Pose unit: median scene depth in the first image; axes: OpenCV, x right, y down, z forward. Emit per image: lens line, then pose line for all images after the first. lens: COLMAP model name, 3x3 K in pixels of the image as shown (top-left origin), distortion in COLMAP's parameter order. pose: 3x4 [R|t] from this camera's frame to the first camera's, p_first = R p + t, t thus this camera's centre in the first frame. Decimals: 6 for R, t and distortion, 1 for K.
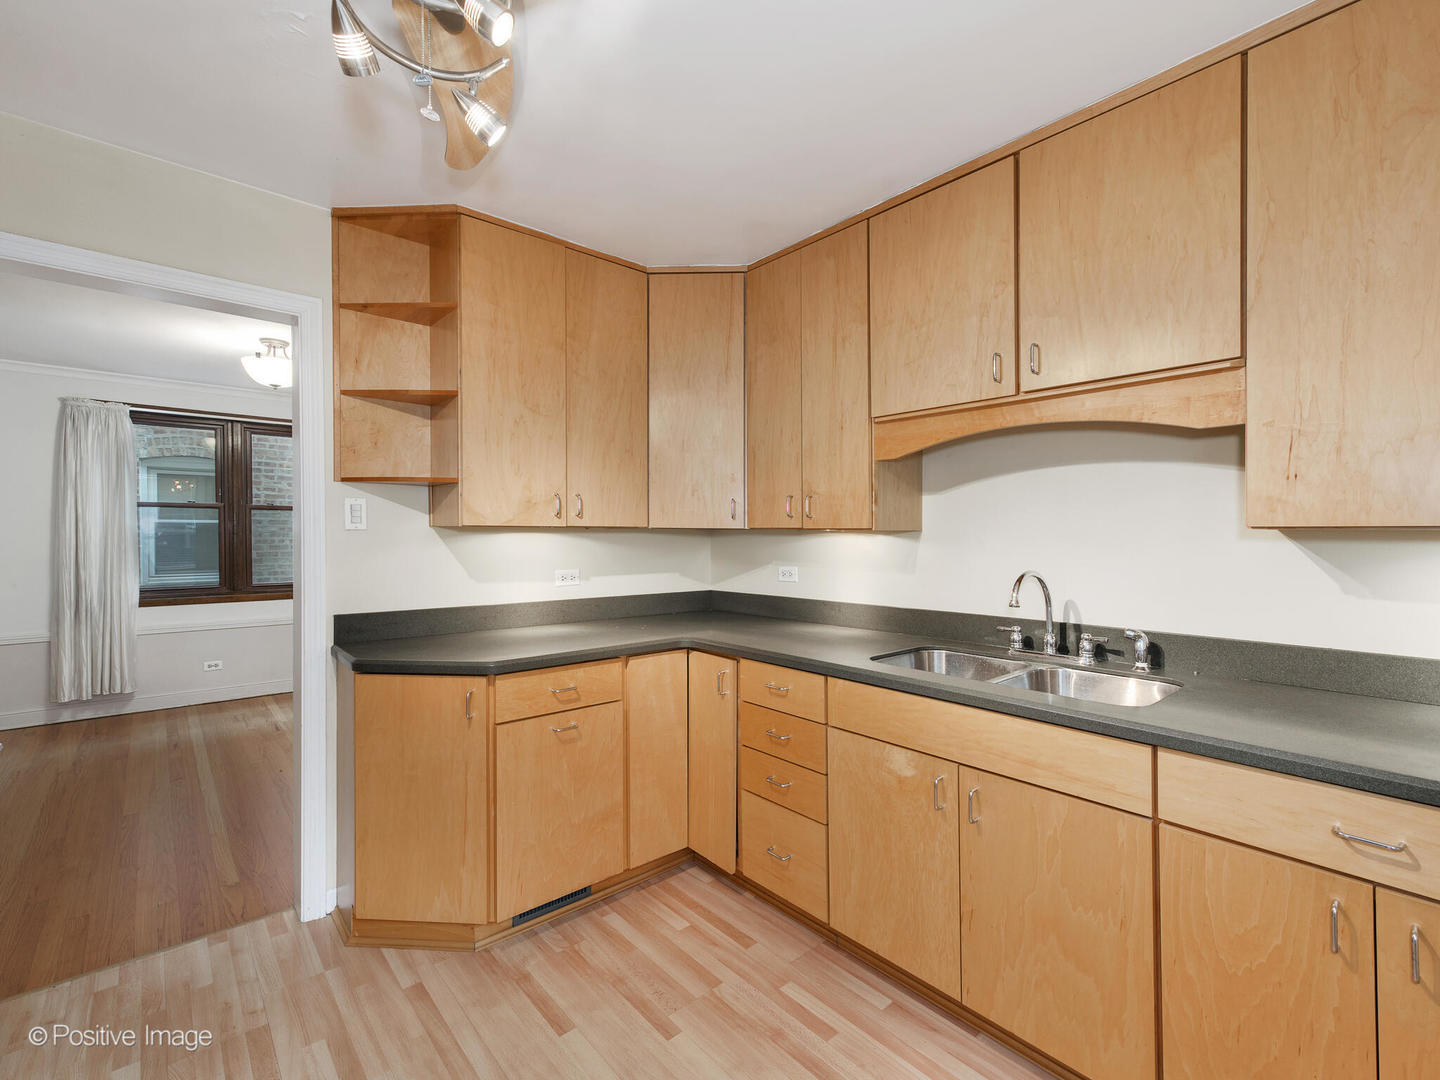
lens RADIAL K [[609.5, 0, 730.3], [0, 609.5, 538.8], [0, 0, 1]] dist [-0.012689, -0.000801]
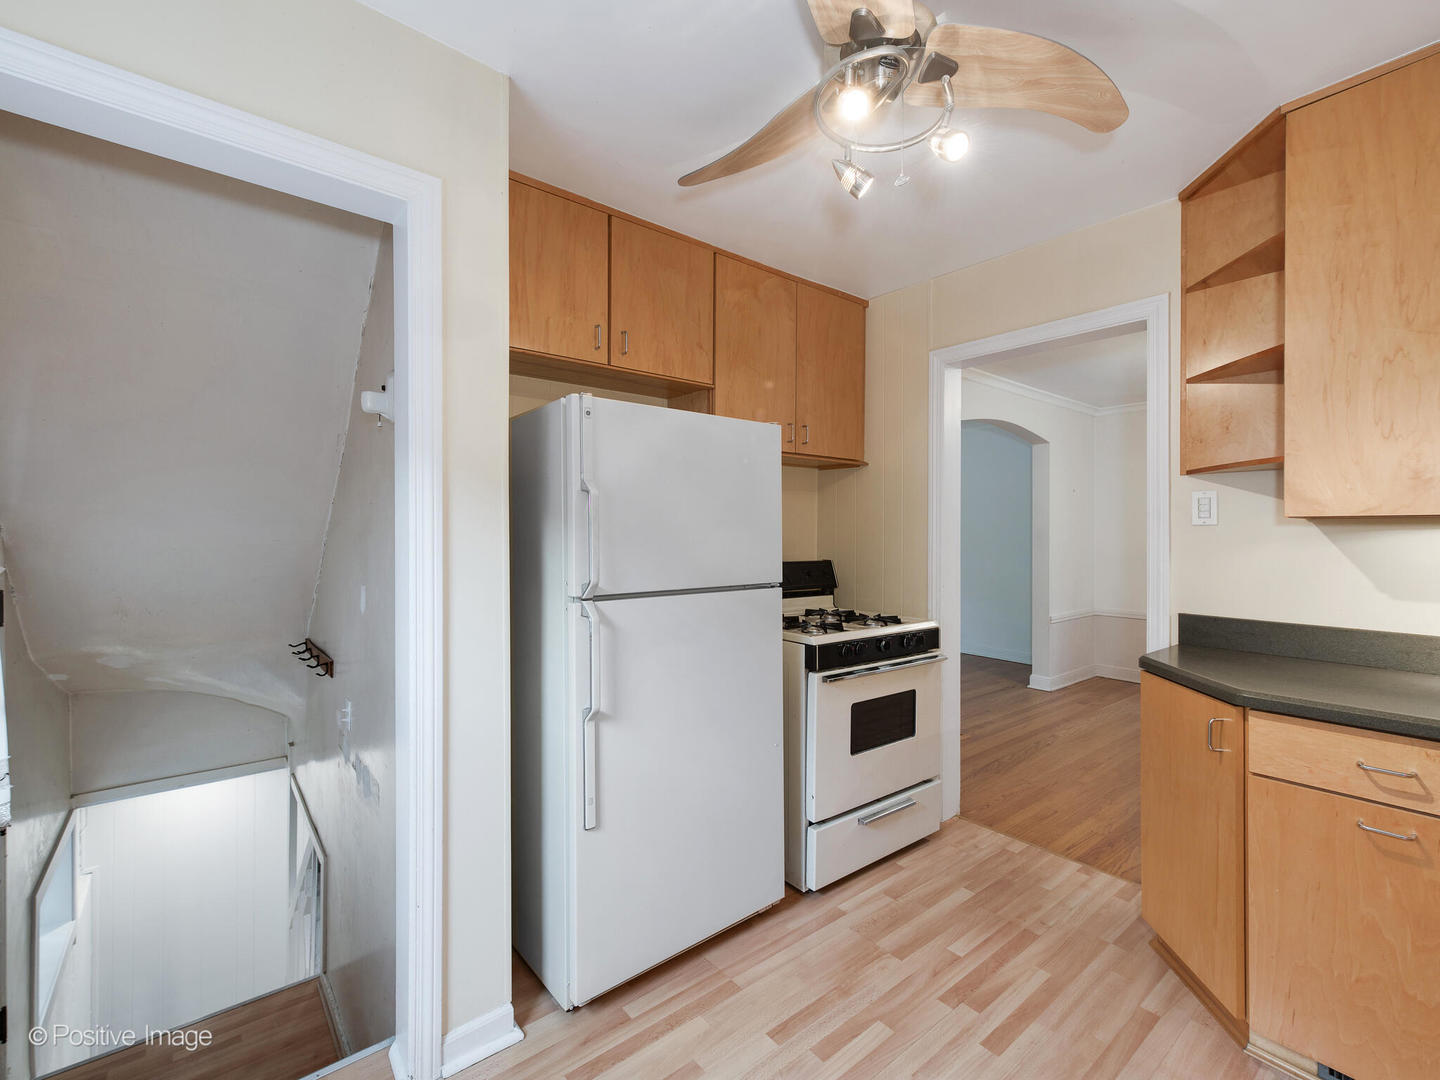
lens RADIAL K [[655.4, 0, 725.0], [0, 655.4, 533.5], [0, 0, 1]] dist [0.007646, -0.000922]
pose [[-0.065422, 0.001533, -0.997857, 0.505320], [-0.012411, 0.999920, 0.002350, 0.007698], [0.997781, 0.012538, -0.065398, 0.386748]]
